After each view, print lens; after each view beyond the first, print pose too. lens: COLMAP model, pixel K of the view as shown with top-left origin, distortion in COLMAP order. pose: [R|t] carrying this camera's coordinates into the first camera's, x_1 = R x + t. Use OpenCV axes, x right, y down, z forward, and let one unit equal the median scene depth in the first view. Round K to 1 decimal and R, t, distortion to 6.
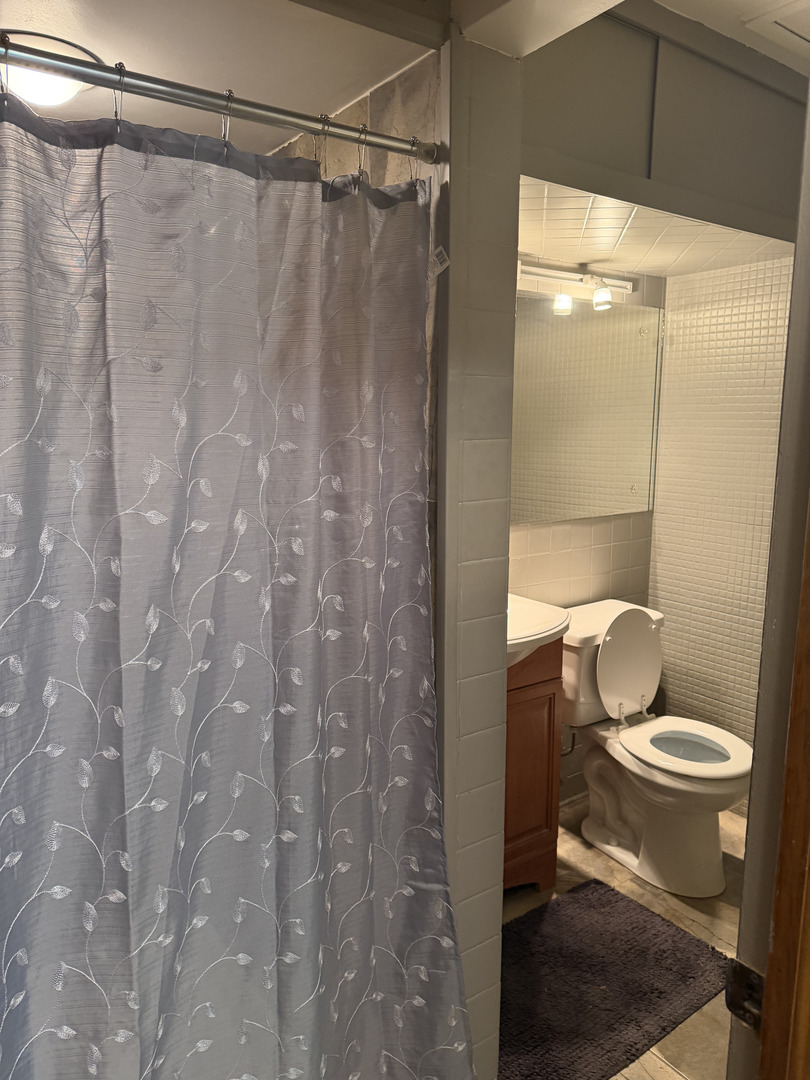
lens RADIAL K [[758.6, 0, 404.1], [0, 758.6, 528.8], [0, 0, 1]] dist [0.055871, -0.076201]
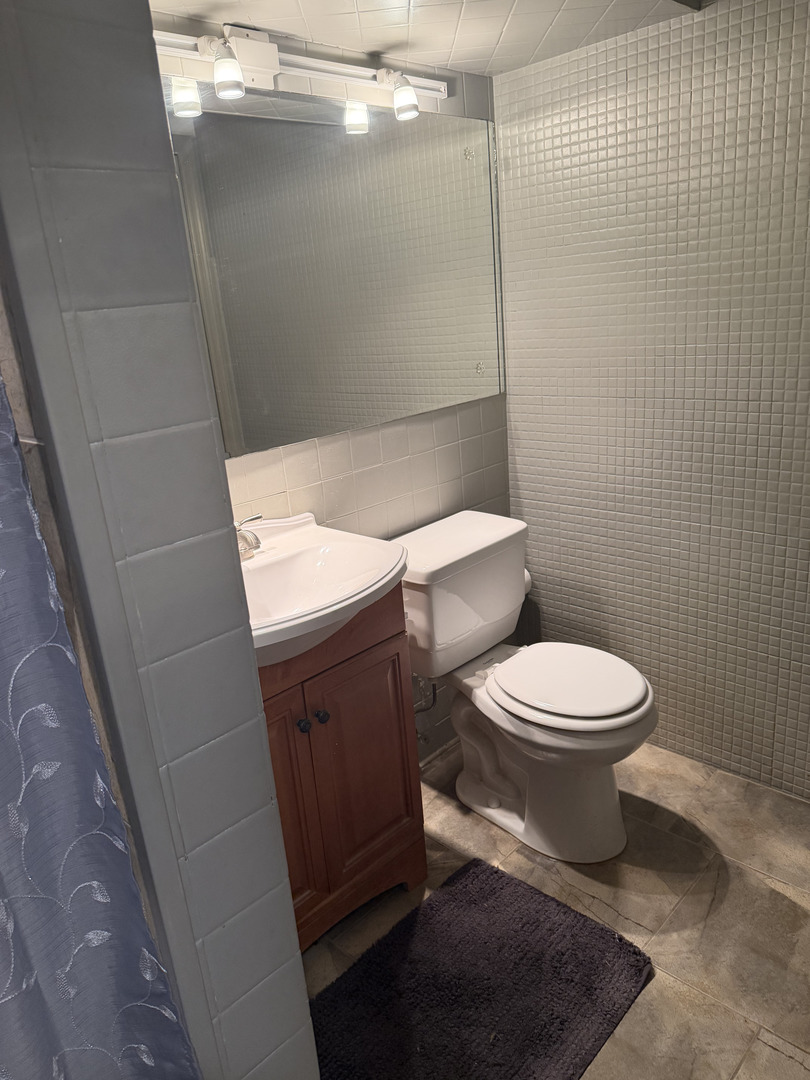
lens RADIAL K [[758.6, 0, 395.4], [0, 758.6, 528.5], [0, 0, 1]] dist [0.055871, -0.076201]
pose [[0.981920, -0.134998, 0.132696, 0.099802], [0.115353, 0.982537, 0.145994, -0.015704], [-0.150088, -0.128048, 0.980345, 0.244816]]
